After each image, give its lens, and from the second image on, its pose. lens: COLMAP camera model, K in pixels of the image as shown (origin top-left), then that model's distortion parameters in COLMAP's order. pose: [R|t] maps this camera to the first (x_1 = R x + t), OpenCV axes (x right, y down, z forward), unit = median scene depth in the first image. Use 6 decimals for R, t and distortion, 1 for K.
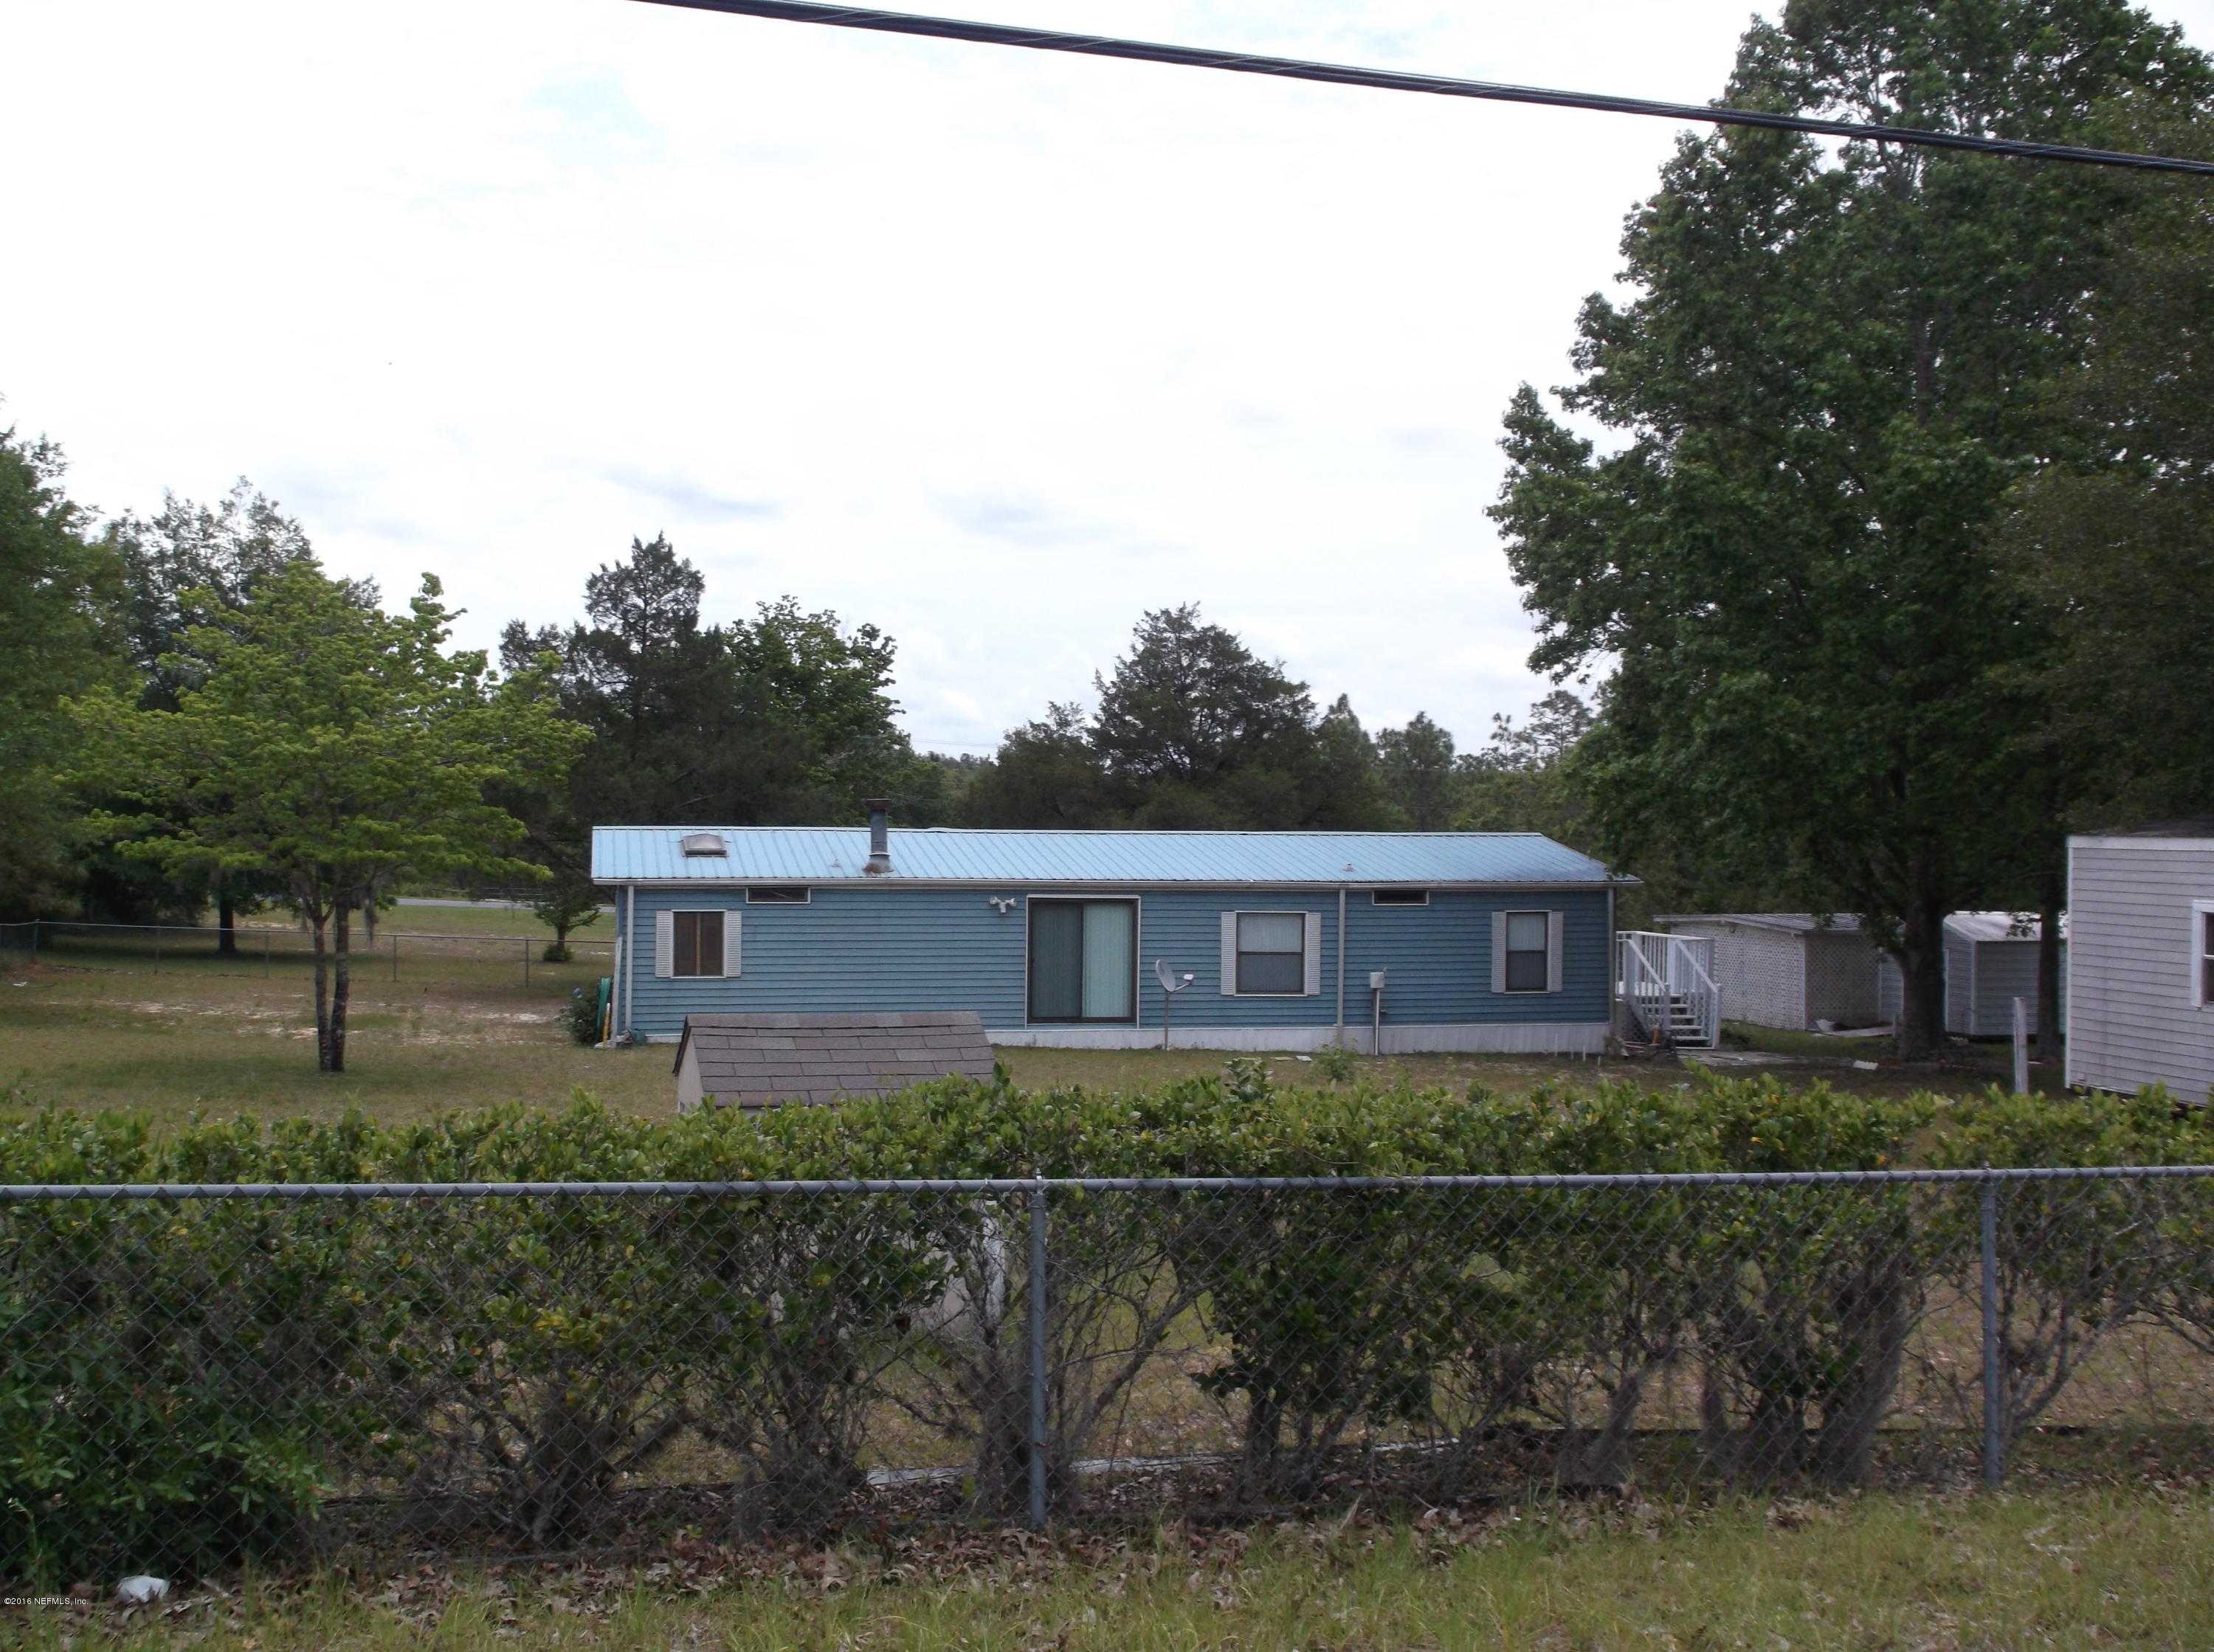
lens RADIAL K [[2168.1, 0, 1108.6], [0, 2168.1, 812.4], [0, 0, 1]] dist [0.003045, 0.000000]
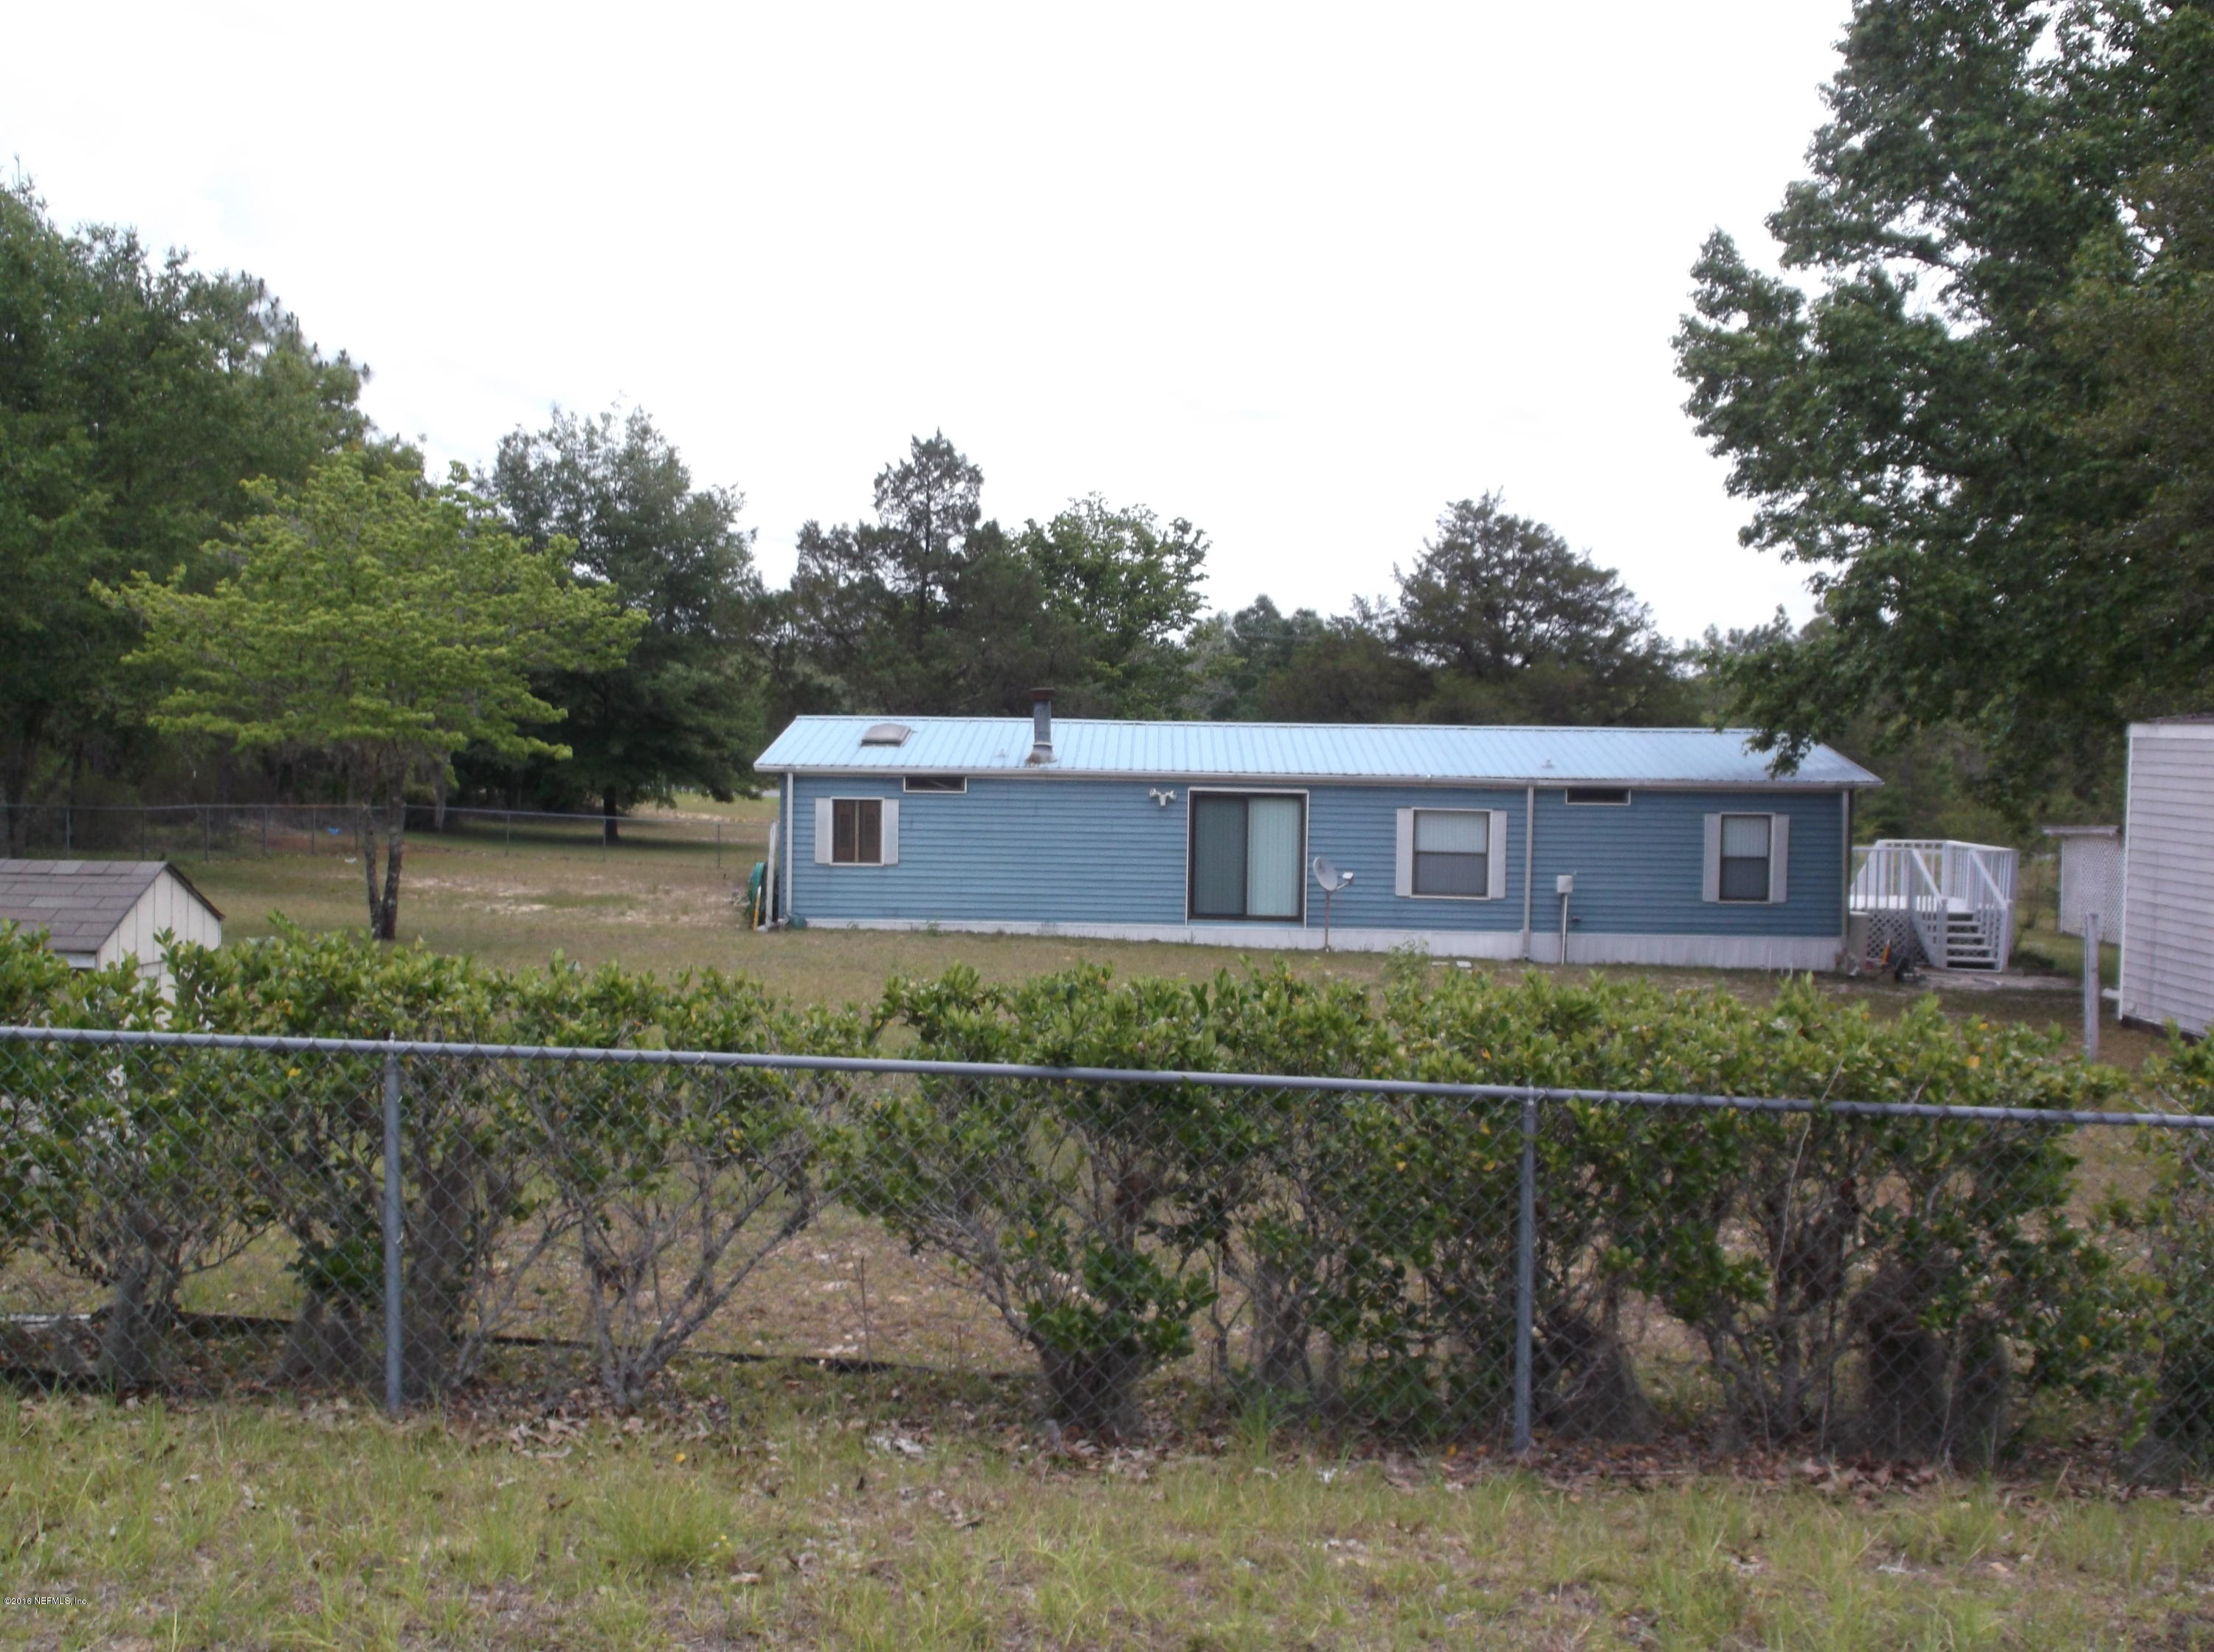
lens RADIAL K [[2168.1, 0, 1087.5], [0, 2168.1, 825.4], [0, 0, 1]] dist [0.003045, 0.000000]
pose [[0.966731, 0.017538, -0.255192, 0.161861], [-0.005070, 0.998765, 0.049431, 0.006816], [0.255744, -0.046492, 0.965626, 0.046397]]
